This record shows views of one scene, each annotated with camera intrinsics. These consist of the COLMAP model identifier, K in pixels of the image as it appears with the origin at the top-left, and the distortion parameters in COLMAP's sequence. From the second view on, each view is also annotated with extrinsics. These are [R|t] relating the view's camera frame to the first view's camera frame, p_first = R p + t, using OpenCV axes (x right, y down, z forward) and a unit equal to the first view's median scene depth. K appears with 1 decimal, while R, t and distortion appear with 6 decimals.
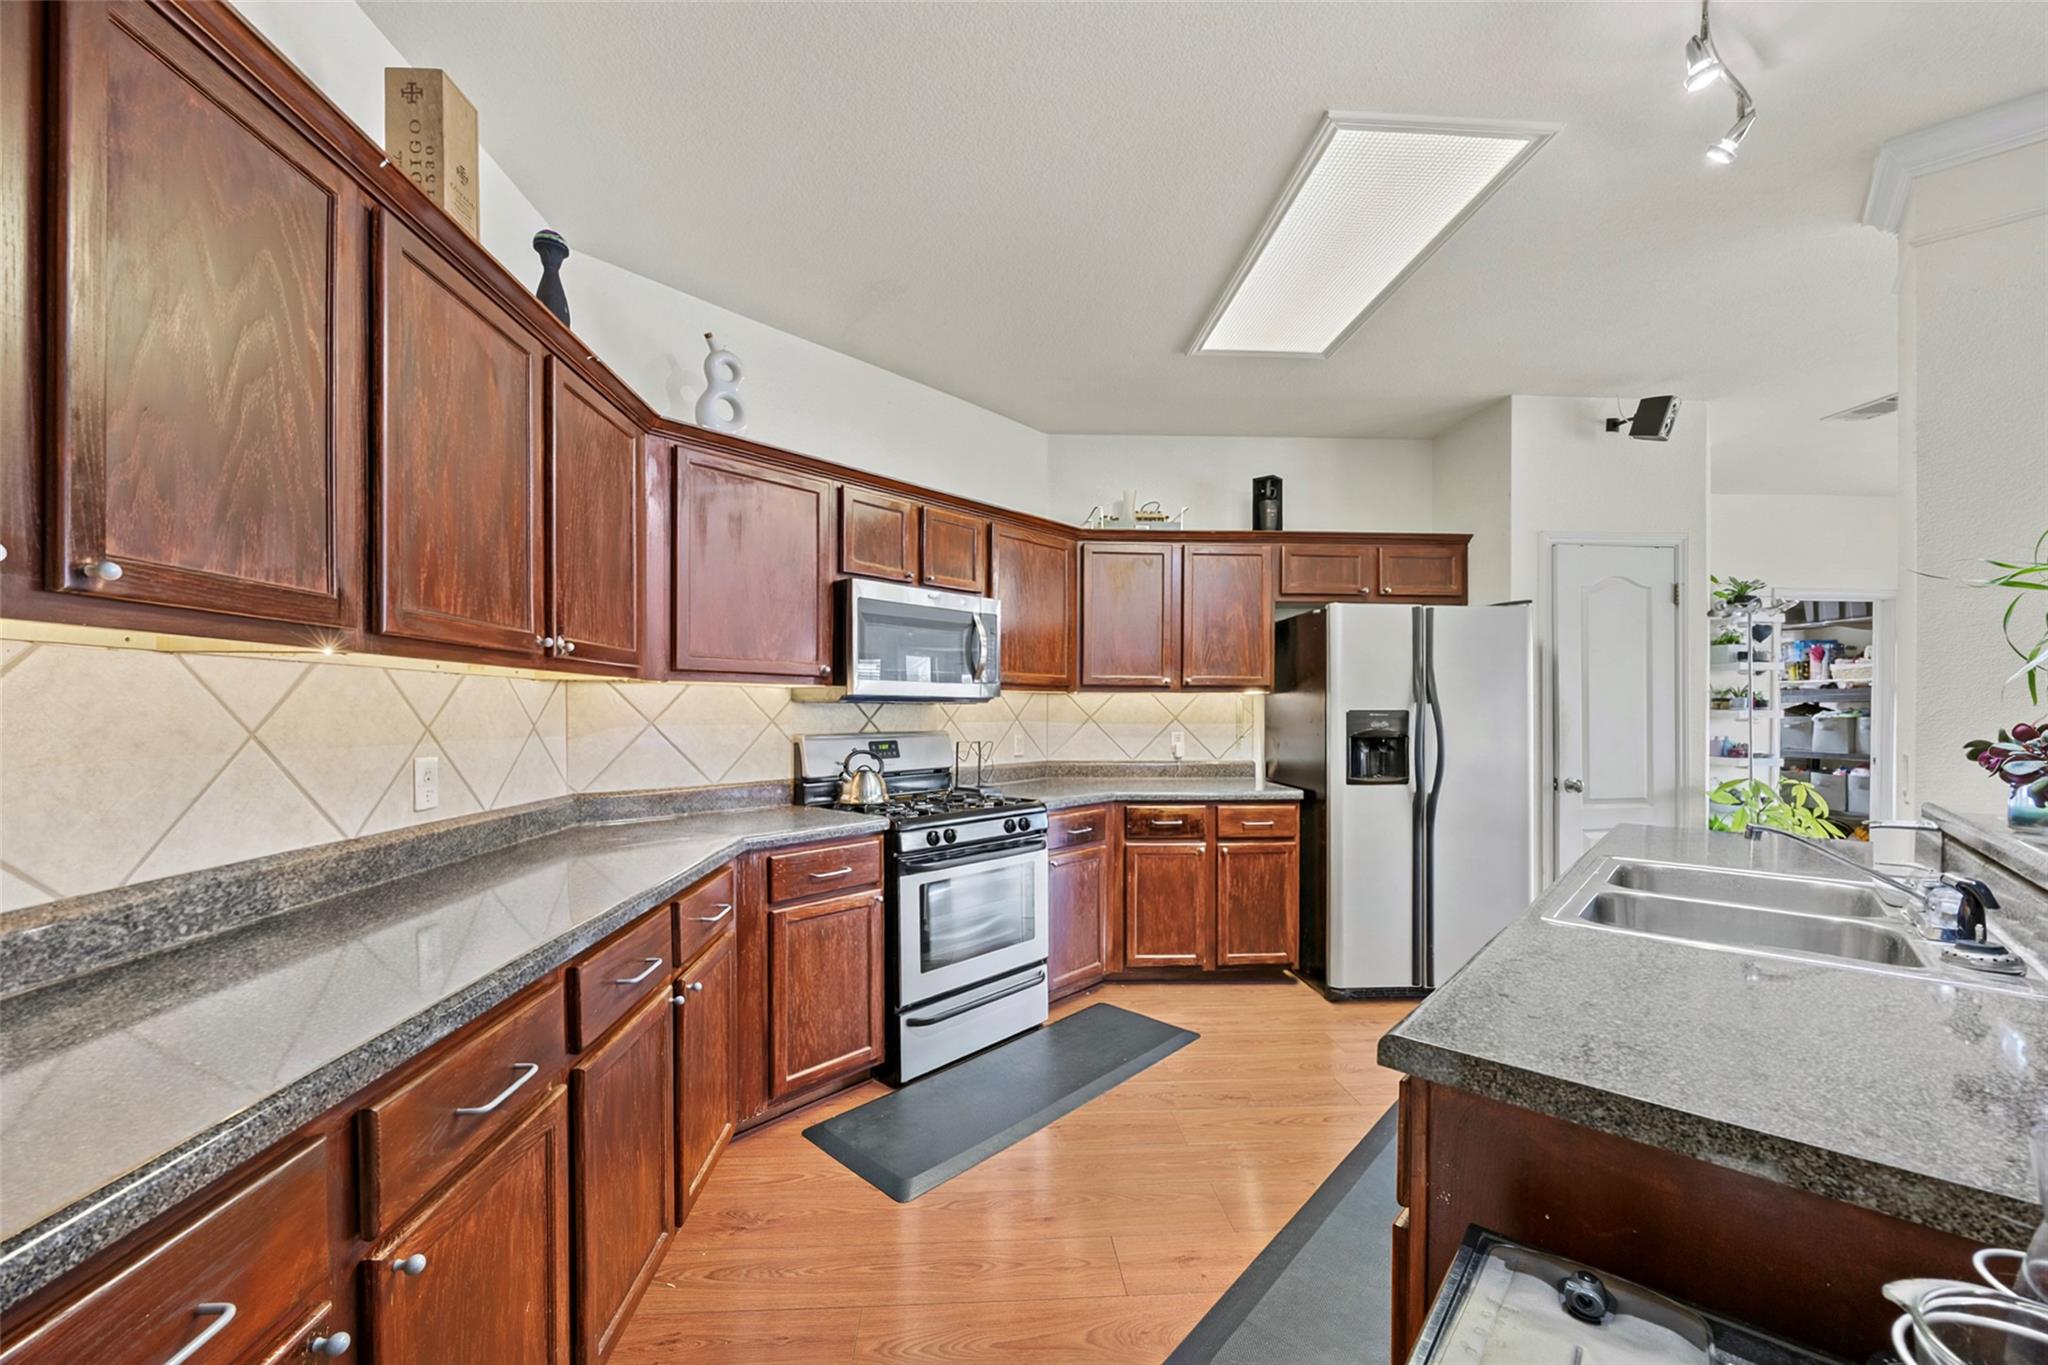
lens RADIAL K [[798.1, 0, 1023.9], [0, 798.1, 704.8], [0, 0, 1]] dist [-0.000388, -0.000011]
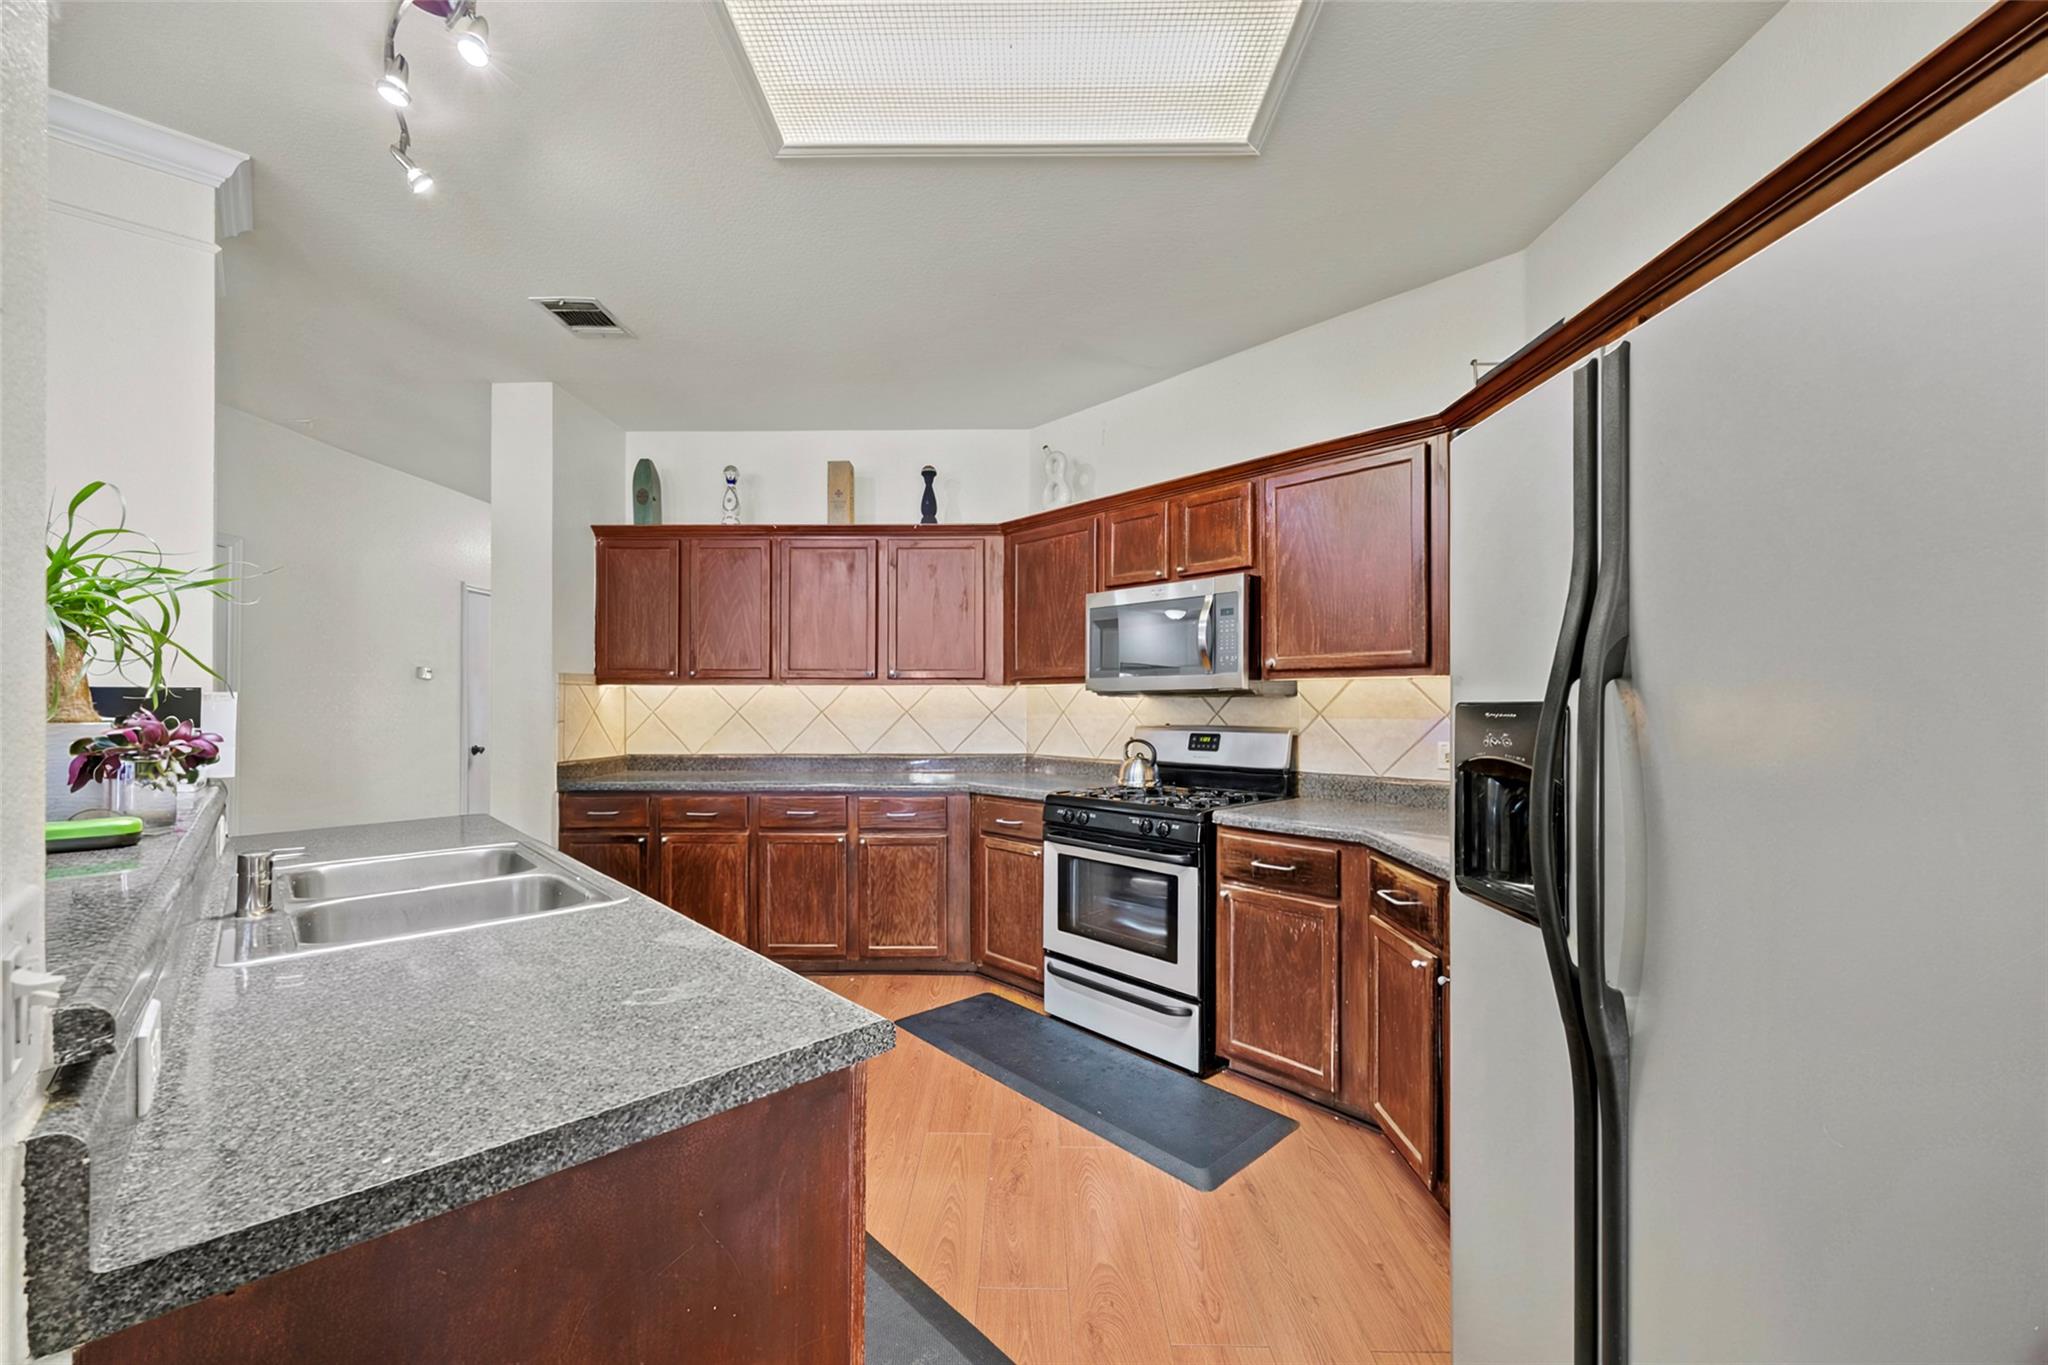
lens RADIAL K [[792.8, 0, 1024.0], [0, 792.8, 682.5], [0, 0, 1]] dist [0.001339, 0.000159]
pose [[-0.082053, -0.022712, -0.996369, 0.823333], [0.010470, 0.999665, -0.023649, 0.001787], [0.996573, -0.012372, -0.081787, 0.828592]]
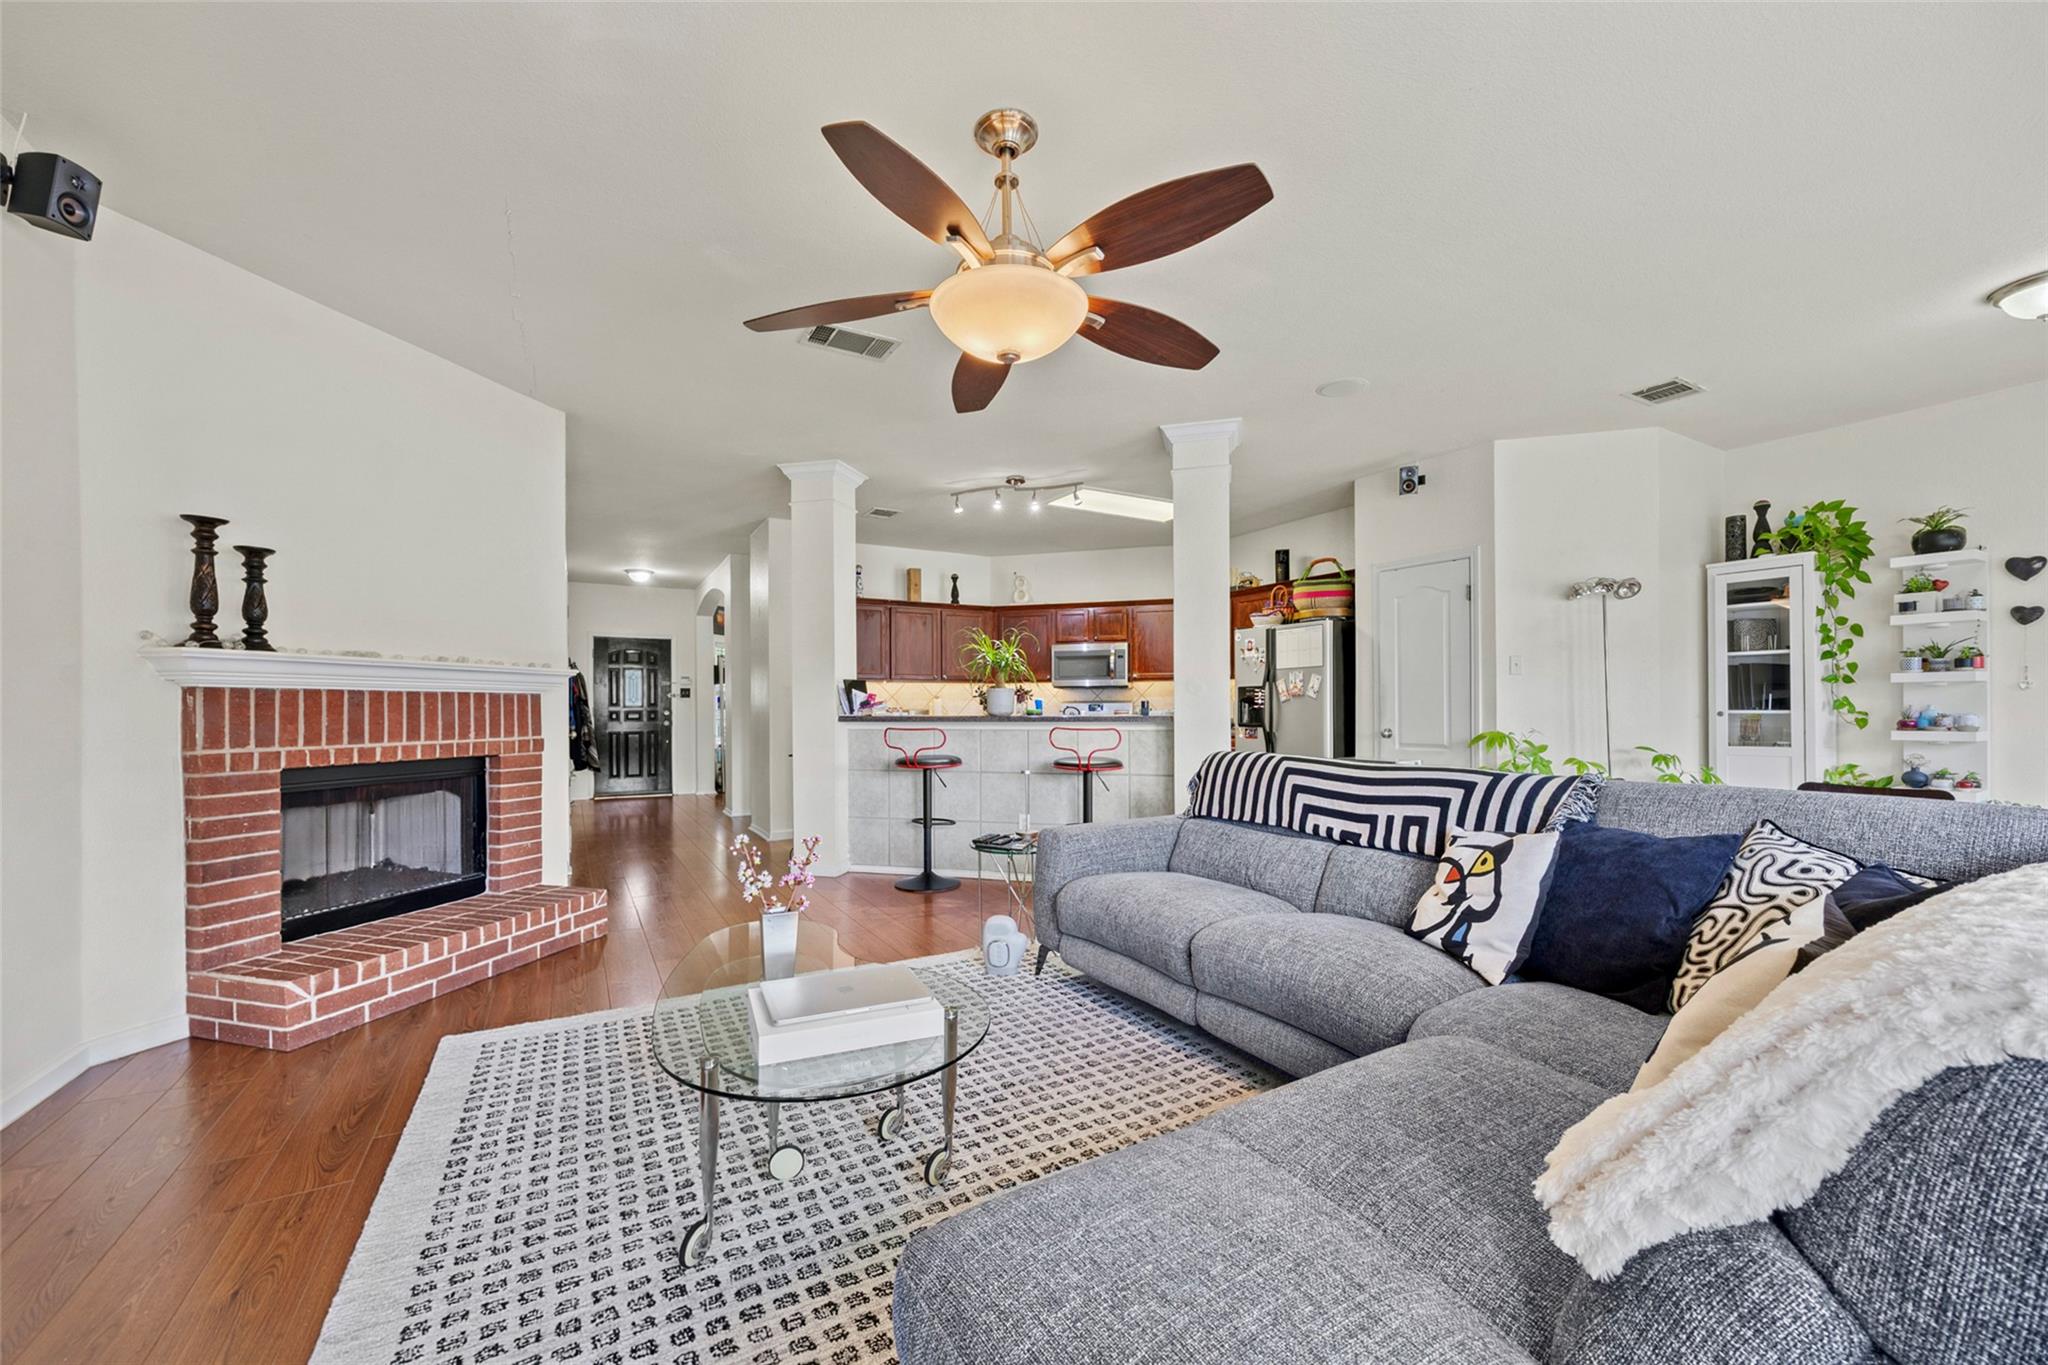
lens RADIAL K [[792.8, 0, 1024.0], [0, 792.8, 682.5], [0, 0, 1]] dist [0.001339, 0.000159]
pose [[0.446577, -0.030054, -0.894240, 1.880407], [0.014688, 0.999547, -0.026258, 0.038758], [0.894625, -0.001409, 0.446816, -0.294477]]
